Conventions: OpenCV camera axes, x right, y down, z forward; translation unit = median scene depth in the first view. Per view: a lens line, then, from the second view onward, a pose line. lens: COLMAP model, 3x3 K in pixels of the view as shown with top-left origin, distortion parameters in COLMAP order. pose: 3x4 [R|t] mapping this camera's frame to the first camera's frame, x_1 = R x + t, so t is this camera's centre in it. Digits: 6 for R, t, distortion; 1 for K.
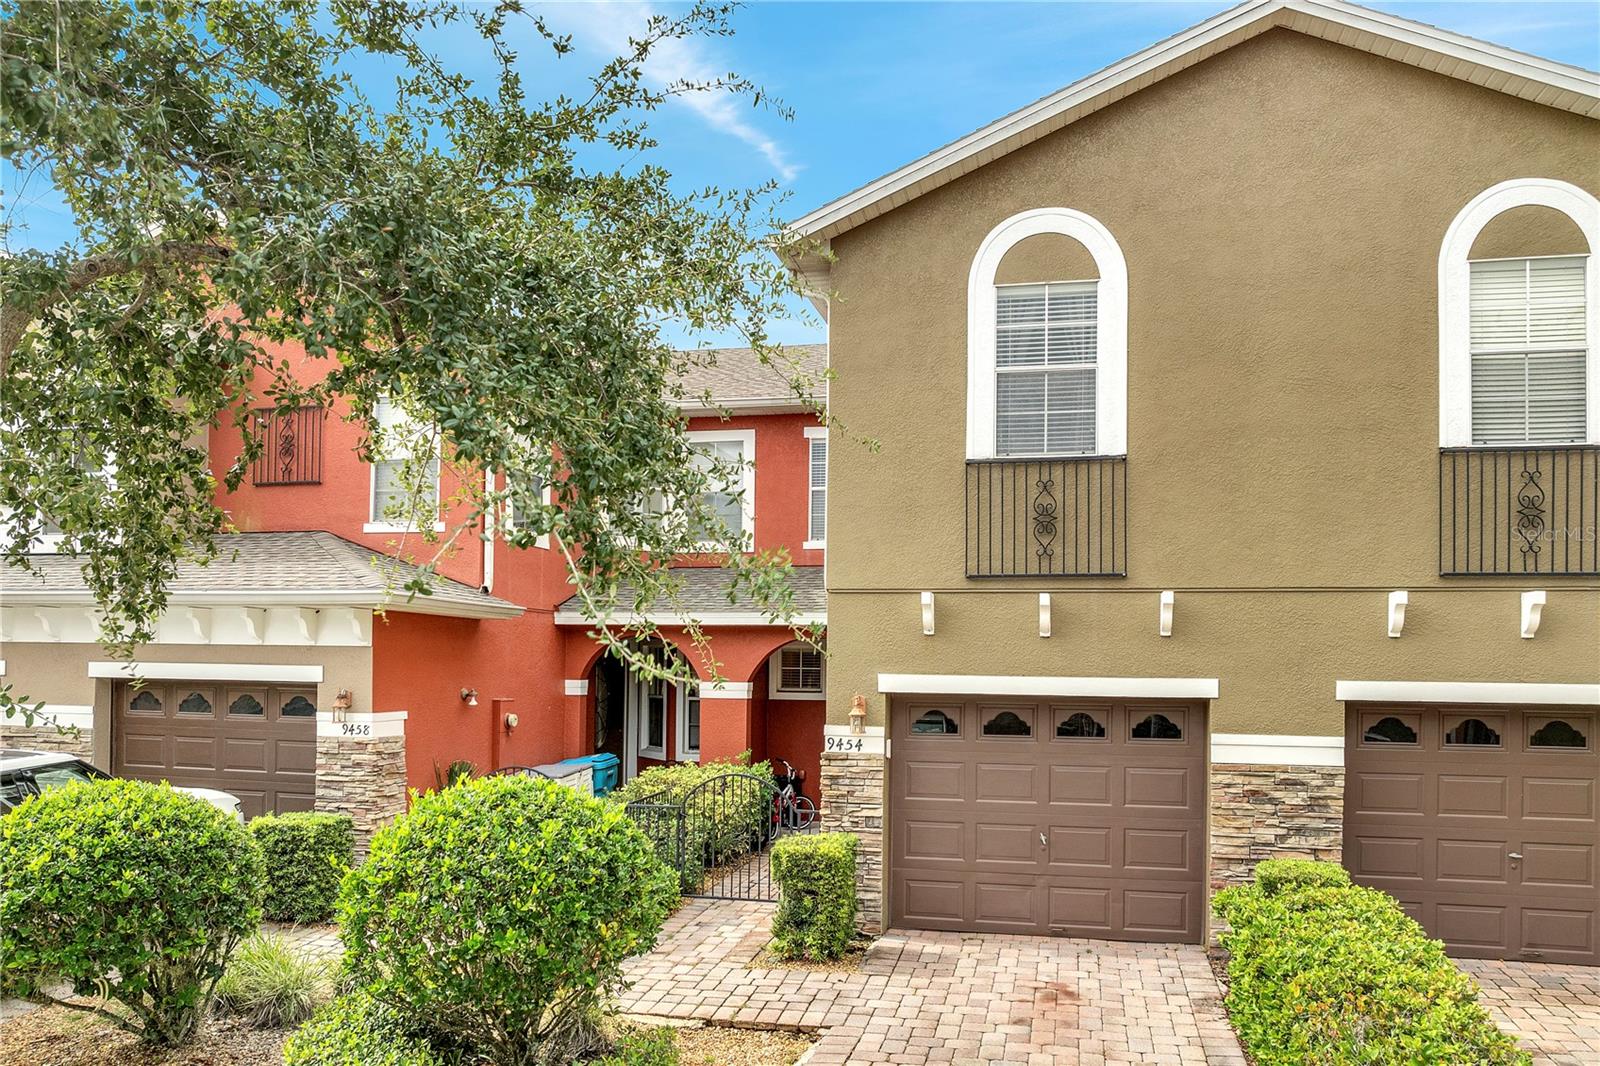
lens RADIAL K [[1176.1, 0, 796.3], [0, 1176.1, 651.4], [0, 0, 1]] dist [-0.035842, -0.002133]
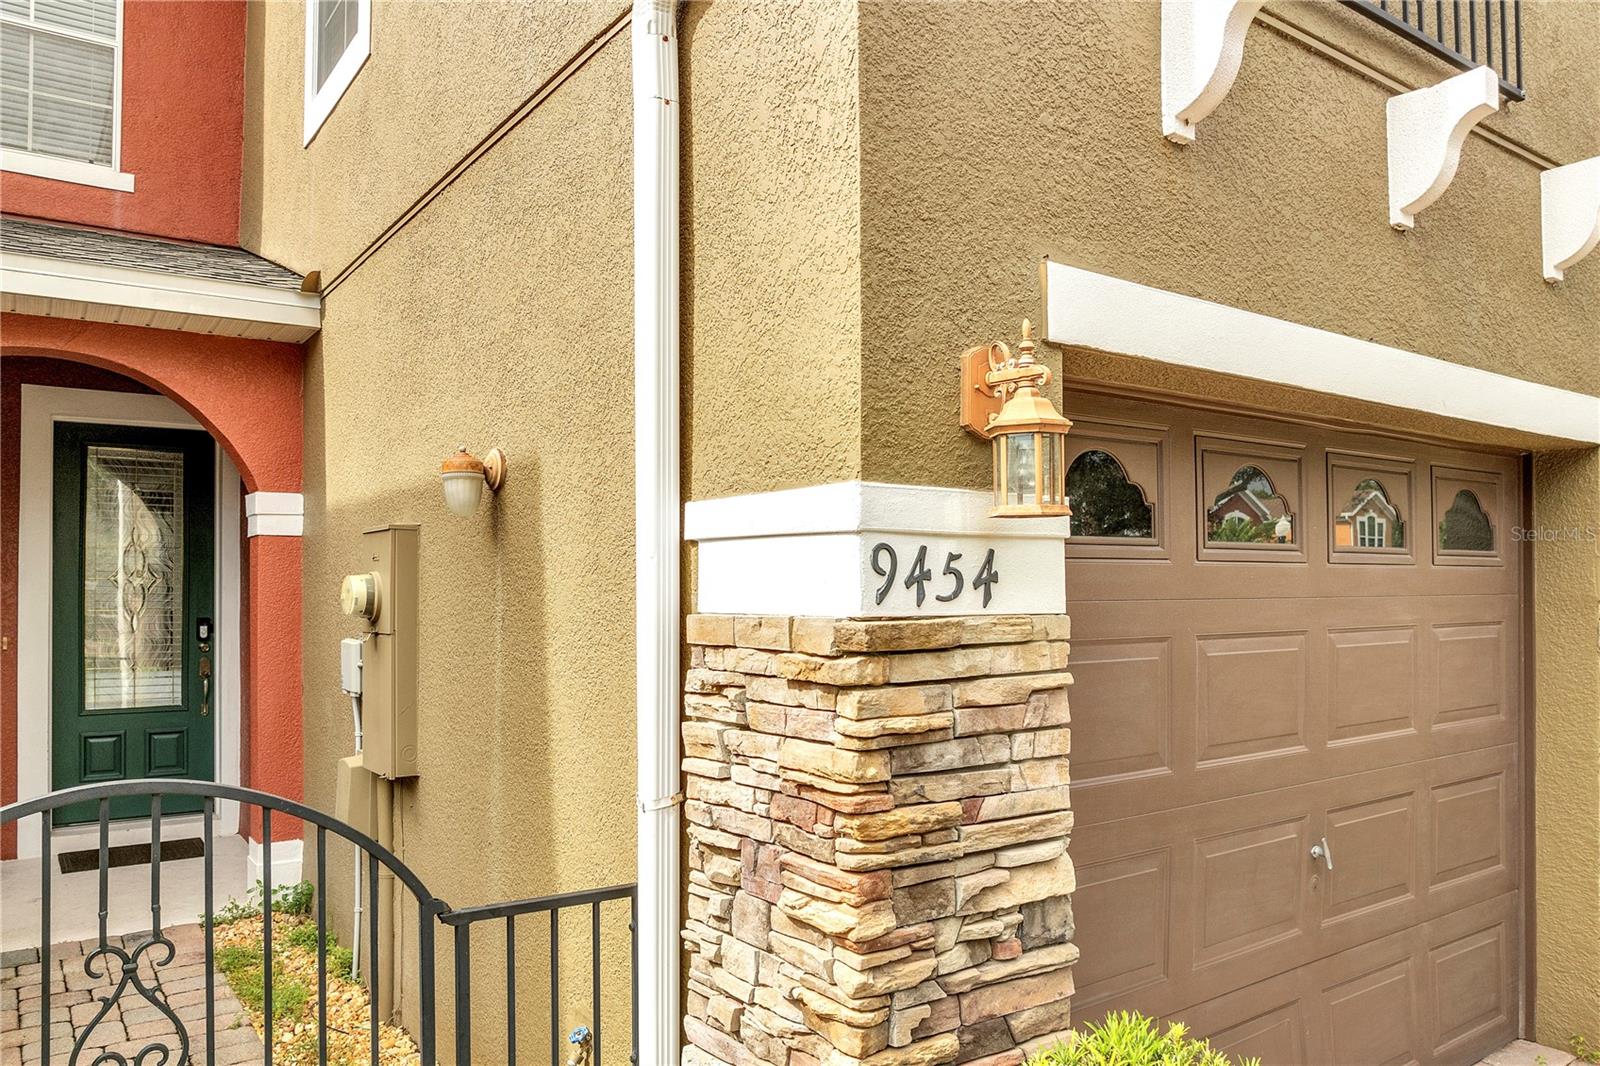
lens RADIAL K [[1152.8, 0, 799.7], [0, 1152.8, 573.2], [0, 0, 1]] dist [-0.047939, 0.023773]
pose [[0.663282, -0.003138, 0.748363, -0.134746], [0.001670, 0.999995, 0.002713, 0.083646], [-0.748368, -0.000549, 0.663284, 0.947520]]
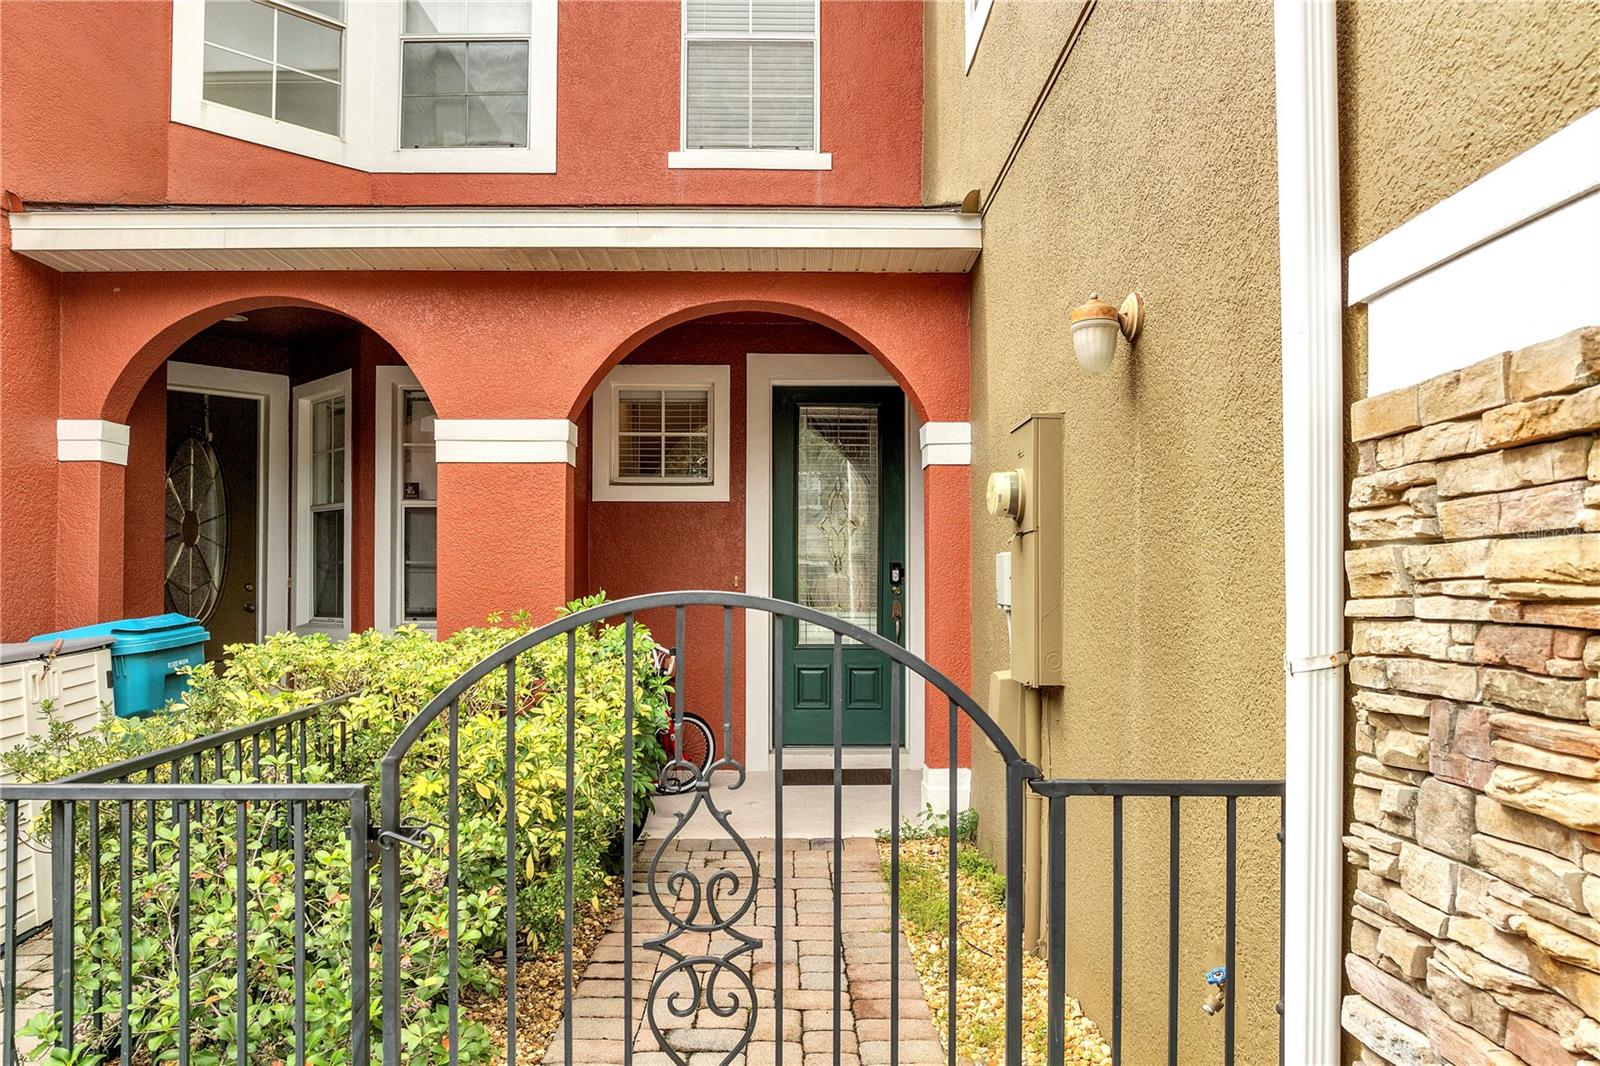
lens RADIAL K [[1152.8, 0, 799.7], [0, 1152.8, 573.2], [0, 0, 1]] dist [-0.047939, 0.023773]
pose [[0.970258, -0.008239, 0.241931, -0.092786], [0.007920, 0.999966, 0.002295, 0.118905], [-0.241942, -0.000311, 0.970291, 0.977407]]
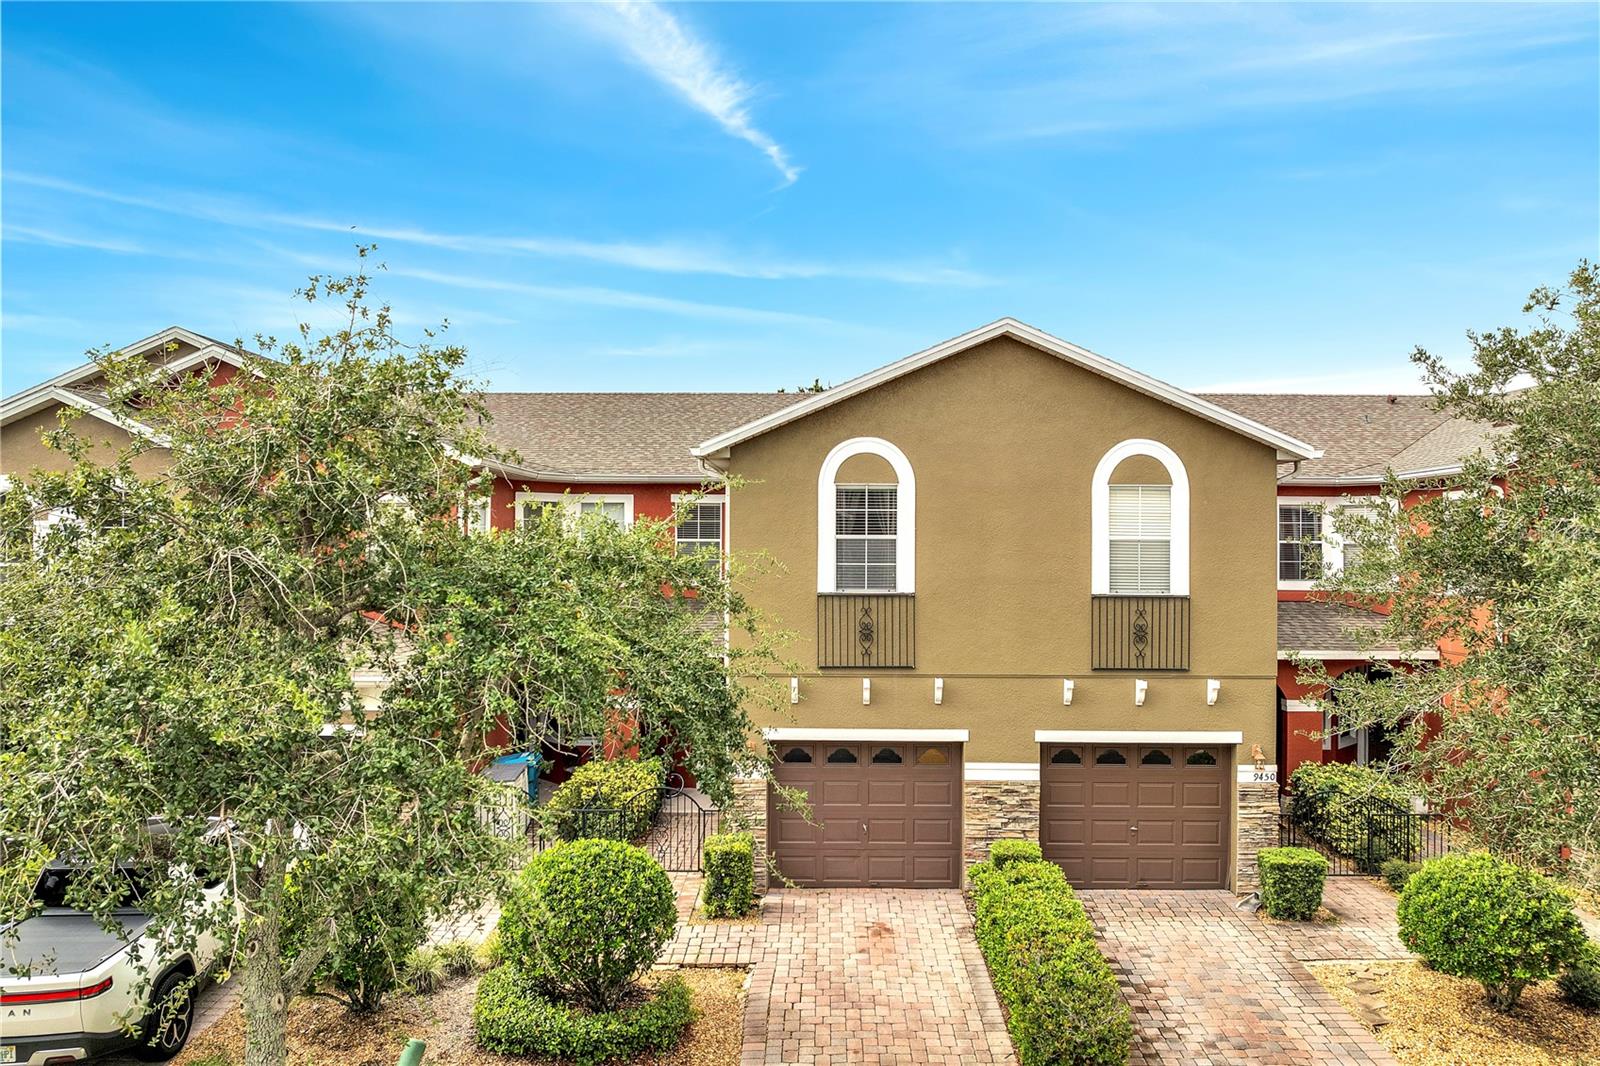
lens RADIAL K [[1135.5, 0, 804.1], [0, 1135.5, 527.7], [0, 0, 1]] dist [-0.032023, -0.002634]
pose [[0.977477, -0.002709, 0.211024, -0.208502], [0.003412, 0.999990, -0.002971, -0.260461], [-0.211014, 0.003624, 0.977476, -0.529527]]
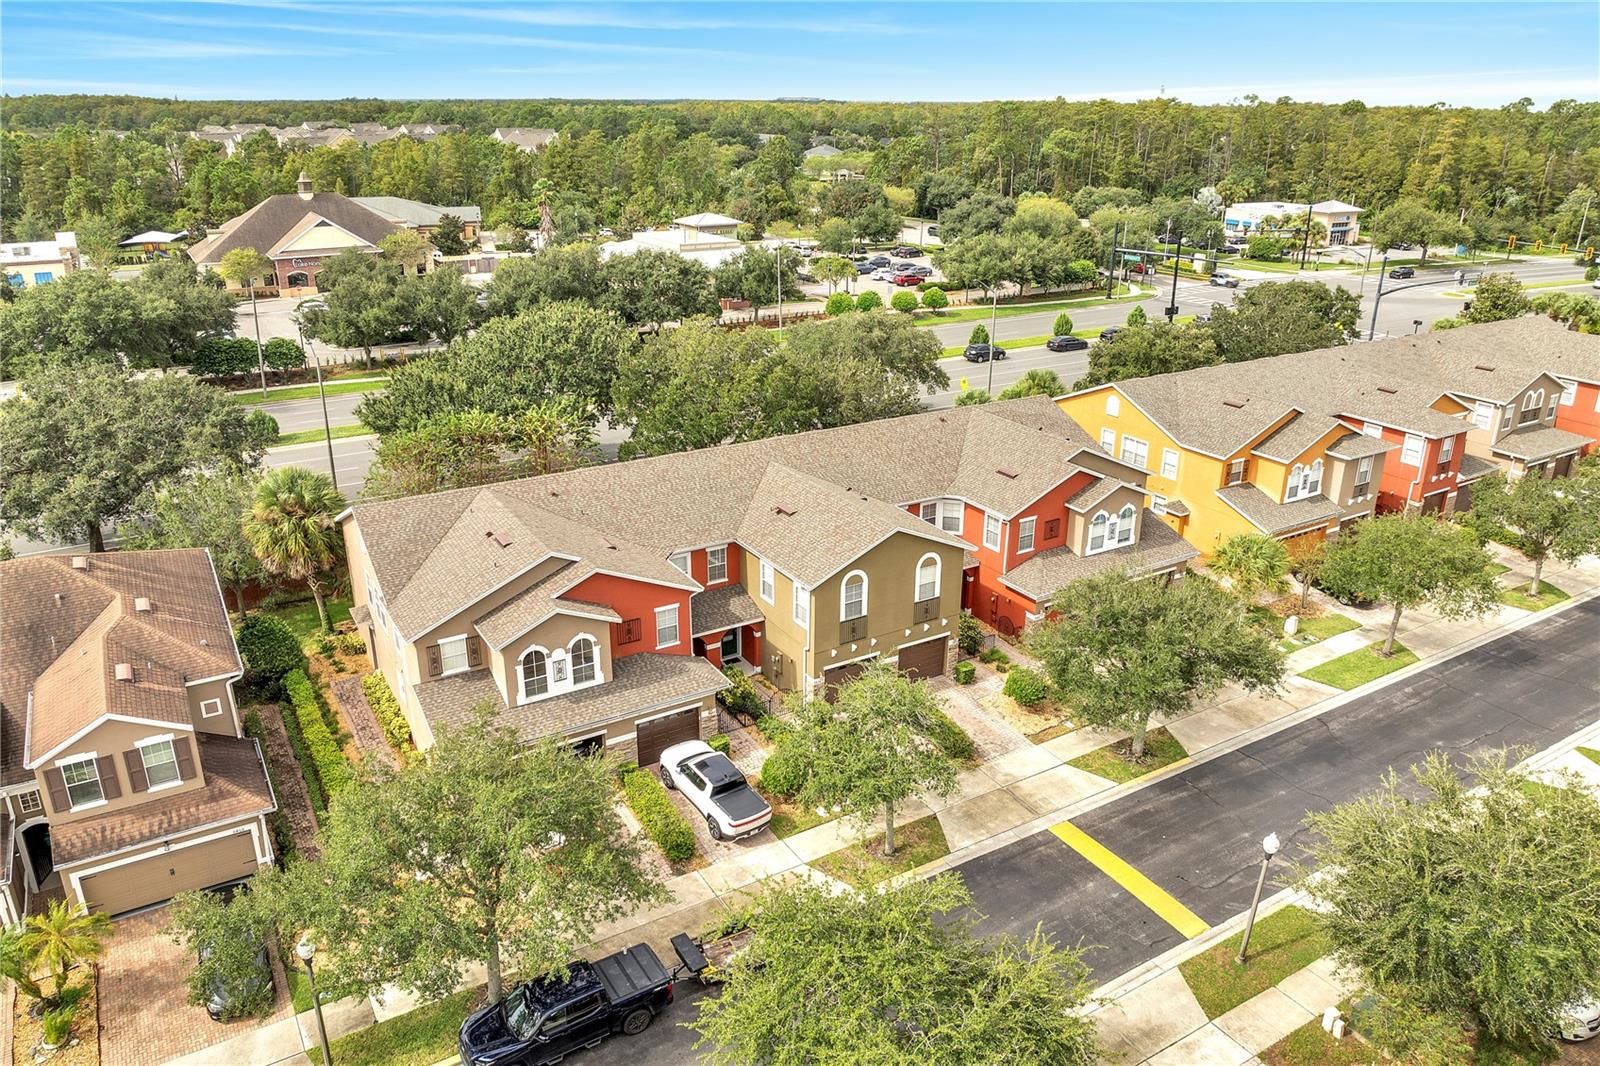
lens RADIAL K [[1135.5, 0, 804.1], [0, 1135.5, 527.7], [0, 0, 1]] dist [-0.032023, -0.002634]
pose [[0.708880, -0.253013, 0.658388, -3.010615], [-0.012553, 0.928773, 0.370435, -2.312969], [-0.705218, -0.270859, 0.655212, -1.872656]]
